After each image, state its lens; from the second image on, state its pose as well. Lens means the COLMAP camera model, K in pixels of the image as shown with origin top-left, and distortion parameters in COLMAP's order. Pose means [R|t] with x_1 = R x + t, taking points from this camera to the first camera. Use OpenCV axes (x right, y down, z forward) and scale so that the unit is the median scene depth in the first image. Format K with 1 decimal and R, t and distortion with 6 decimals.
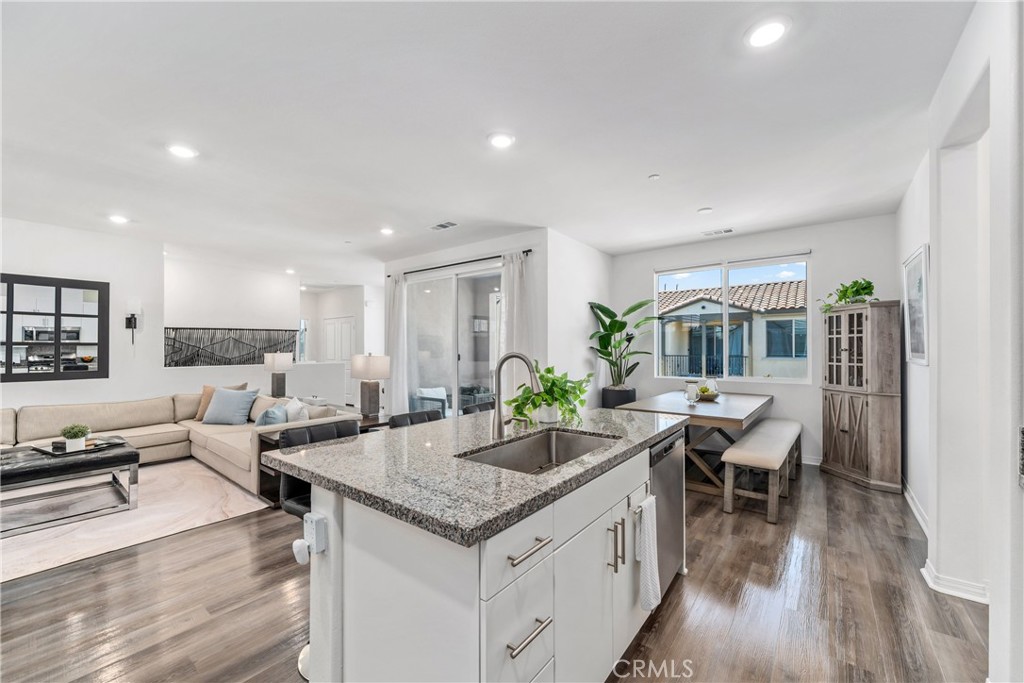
lens RADIAL K [[406.9, 0, 504.6], [0, 406.9, 343.7], [0, 0, 1]] dist [-0.001106, -0.000179]
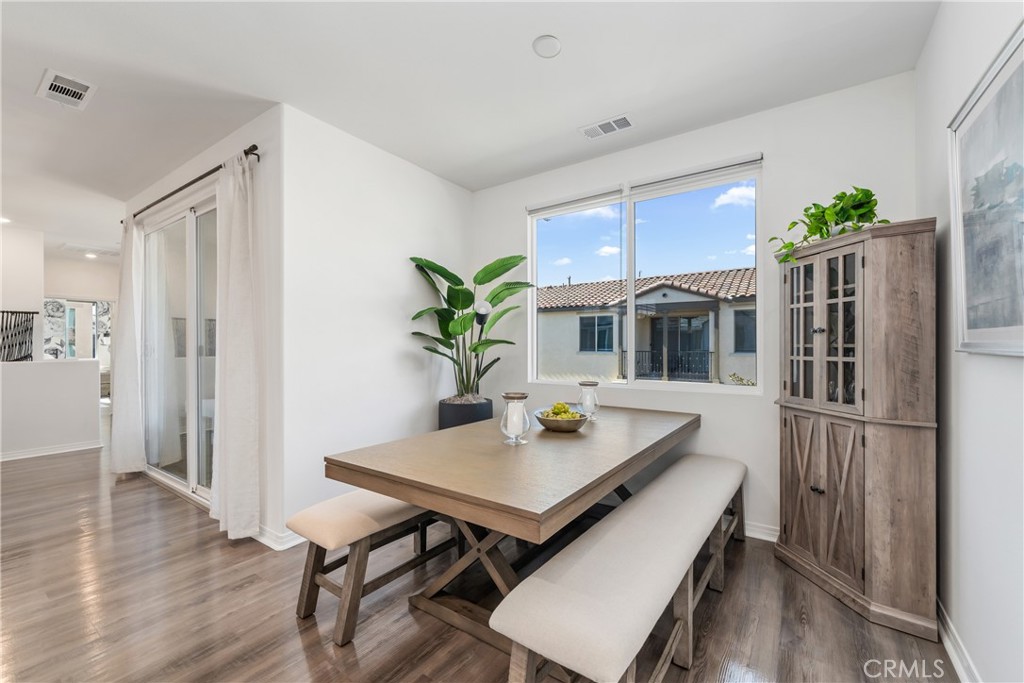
lens RADIAL K [[417.7, 0, 511.2], [0, 417.7, 344.2], [0, 0, 1]] dist [-0.000575, 0.000174]
pose [[0.998335, -0.002210, 0.057634, 0.420813], [0.001764, 0.999968, 0.007790, 0.027245], [-0.057649, -0.007676, 0.998307, 0.500421]]
